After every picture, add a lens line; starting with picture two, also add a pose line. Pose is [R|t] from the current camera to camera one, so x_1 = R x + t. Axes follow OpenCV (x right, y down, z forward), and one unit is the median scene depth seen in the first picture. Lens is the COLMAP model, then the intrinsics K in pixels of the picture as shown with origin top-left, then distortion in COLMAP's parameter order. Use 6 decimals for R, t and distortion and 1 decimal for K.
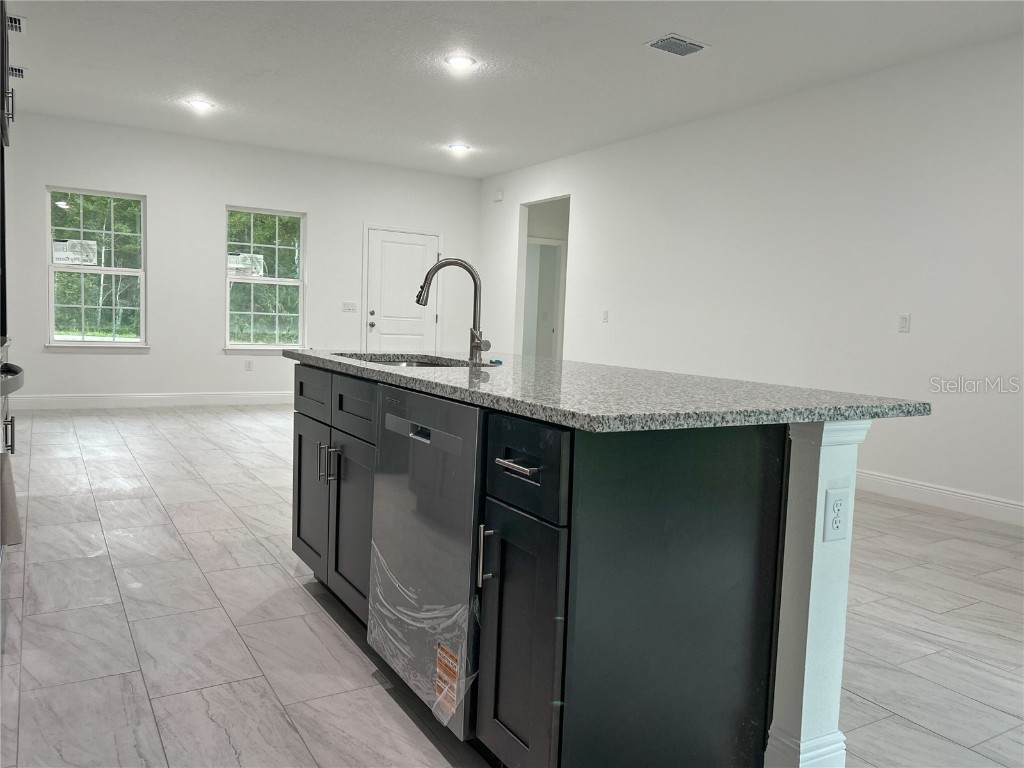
lens RADIAL K [[788.7, 0, 509.8], [0, 788.7, 383.7], [0, 0, 1]] dist [0.029162, -0.021649]
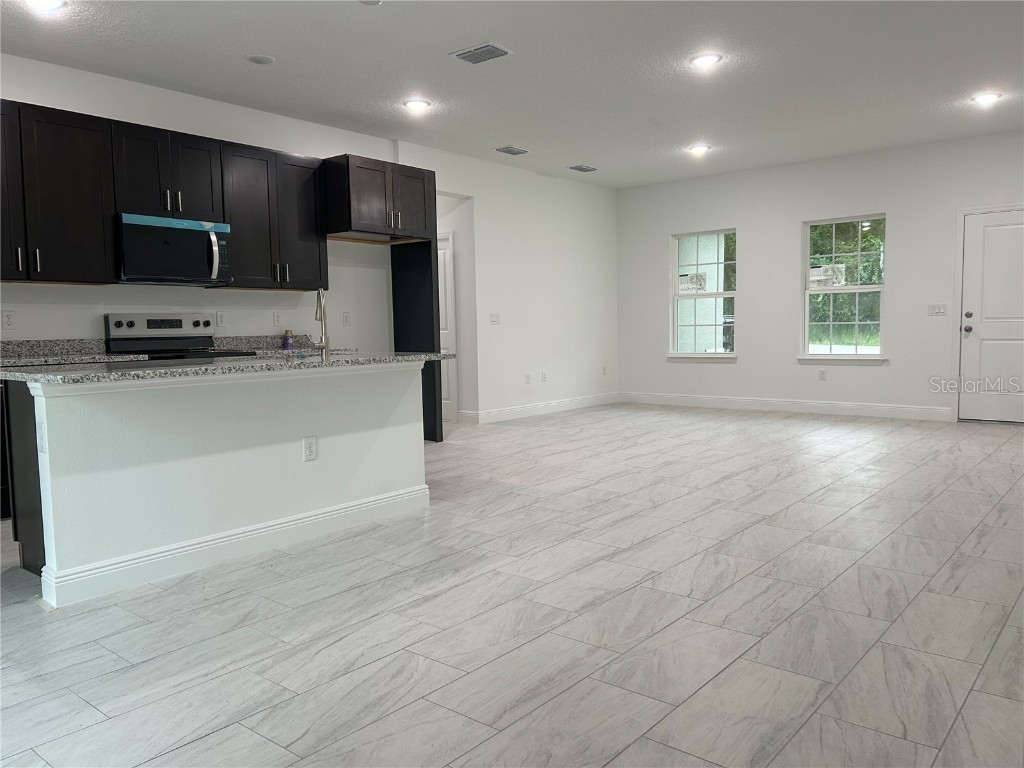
lens RADIAL K [[788.7, 0, 512.0], [0, 788.7, 381.0], [0, 0, 1]] dist [0.029162, -0.021649]
pose [[0.298014, 0.019312, -0.954366, 0.517487], [-0.047493, 0.998857, 0.005382, -0.002161], [0.953379, 0.043721, 0.298590, 0.318765]]
